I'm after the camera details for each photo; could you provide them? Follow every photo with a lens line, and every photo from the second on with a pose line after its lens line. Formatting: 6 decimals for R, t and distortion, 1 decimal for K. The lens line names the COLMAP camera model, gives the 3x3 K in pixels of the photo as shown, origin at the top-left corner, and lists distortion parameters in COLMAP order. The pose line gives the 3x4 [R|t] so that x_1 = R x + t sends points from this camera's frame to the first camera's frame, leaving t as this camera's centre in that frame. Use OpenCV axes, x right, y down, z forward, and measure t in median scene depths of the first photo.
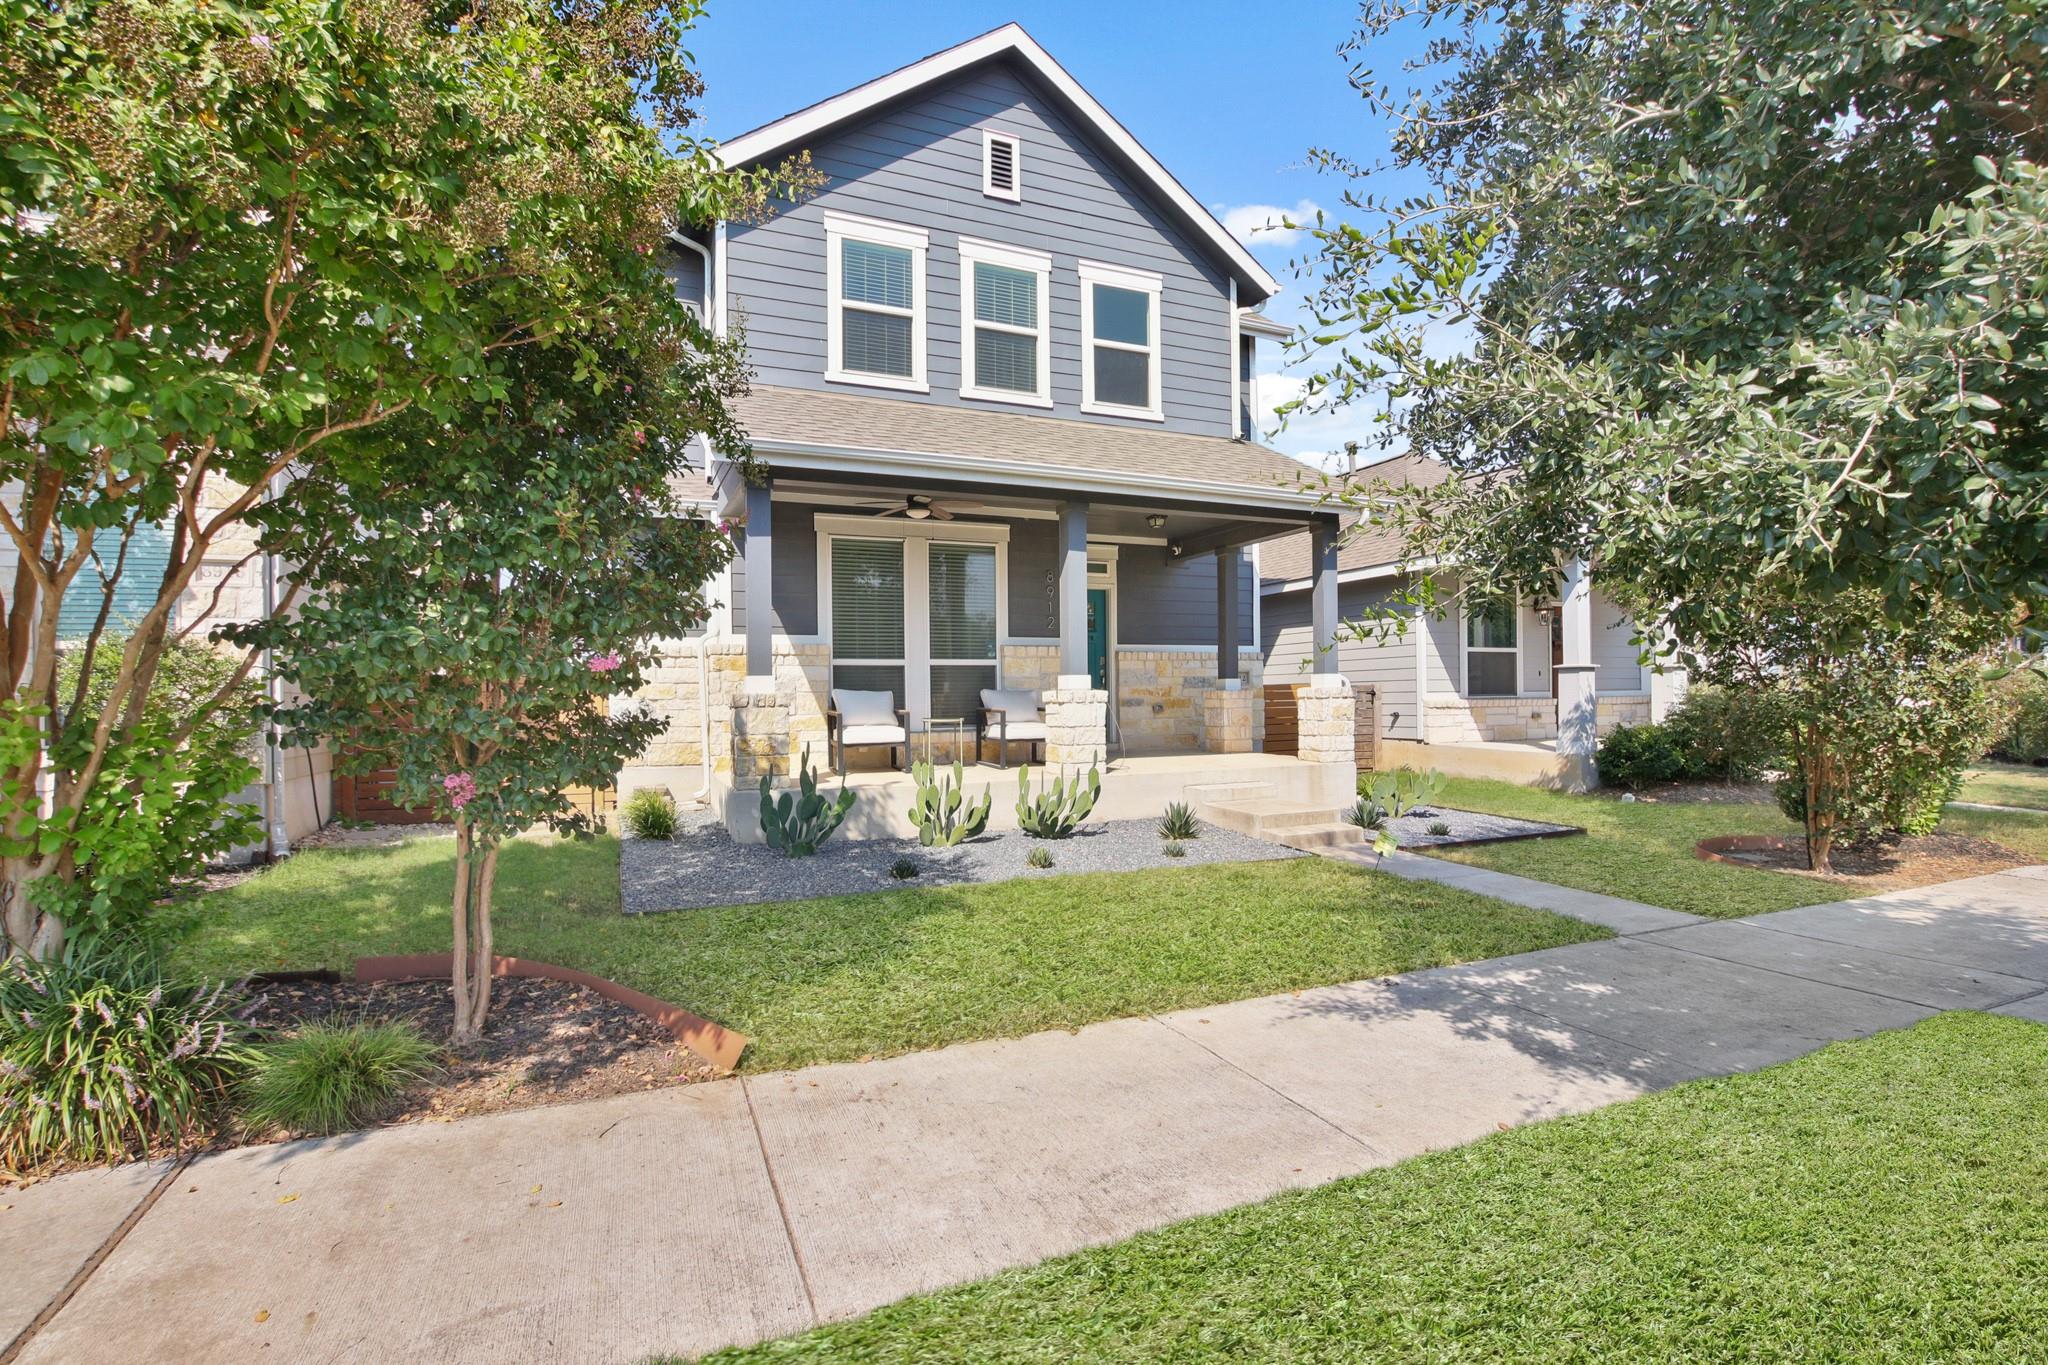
lens RADIAL K [[925.7, 0, 1058.8], [0, 925.7, 697.7], [0, 0, 1]] dist [-0.037733, 0.004962]
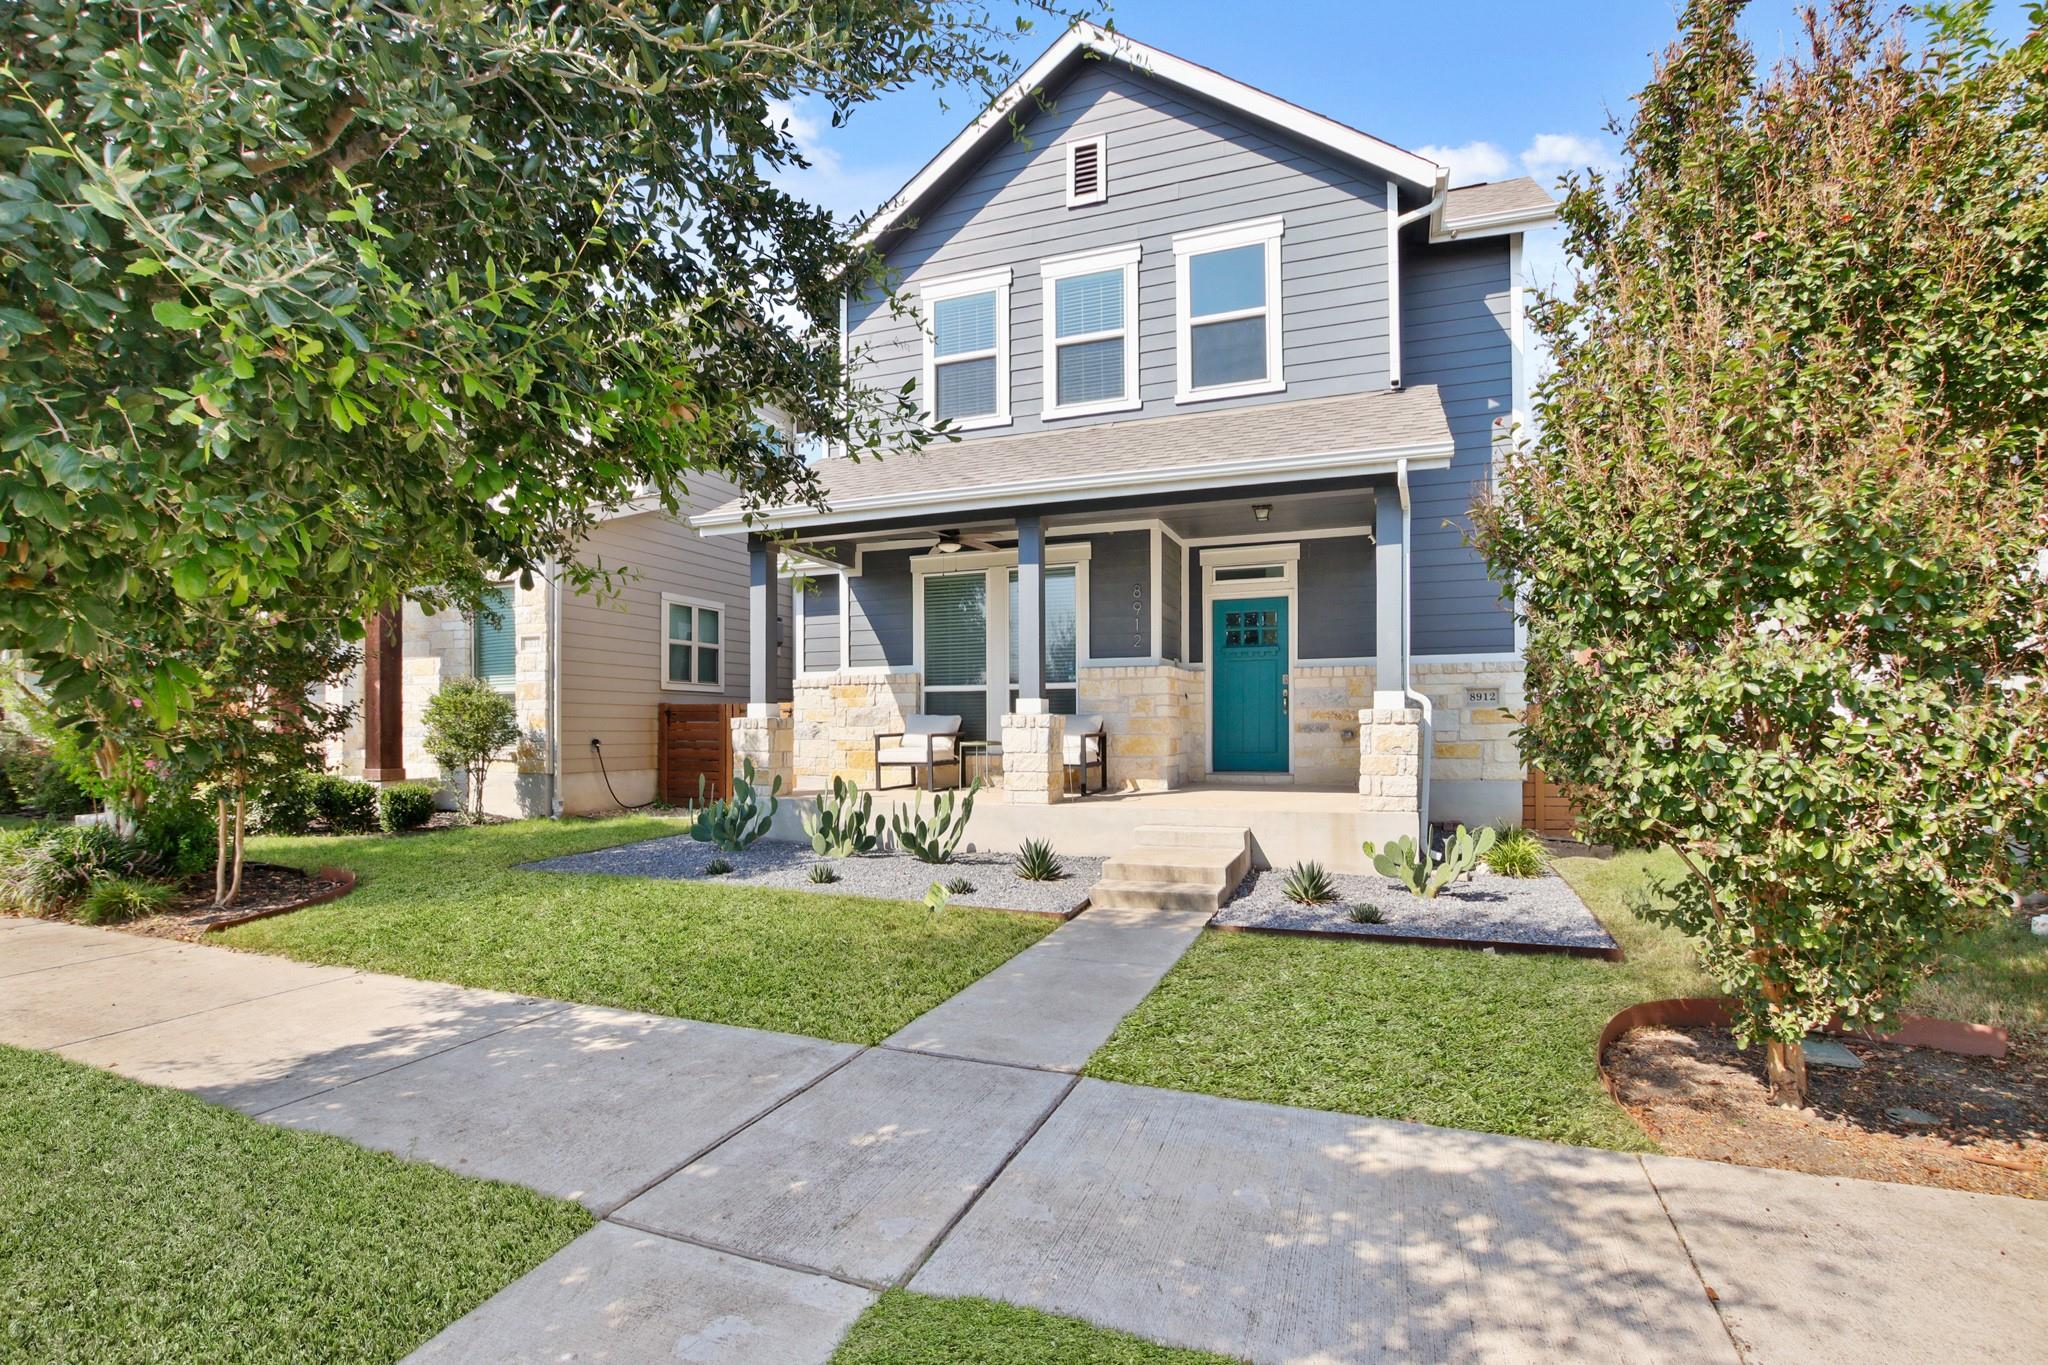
lens RADIAL K [[969.9, 0, 1035.7], [0, 969.9, 710.4], [0, 0, 1]] dist [-0.034523, 0.005629]
pose [[0.711356, -0.004143, -0.702819, 0.616960], [-0.006057, 0.999909, -0.012025, -0.000007], [0.702806, 0.012811, 0.711267, 0.253443]]
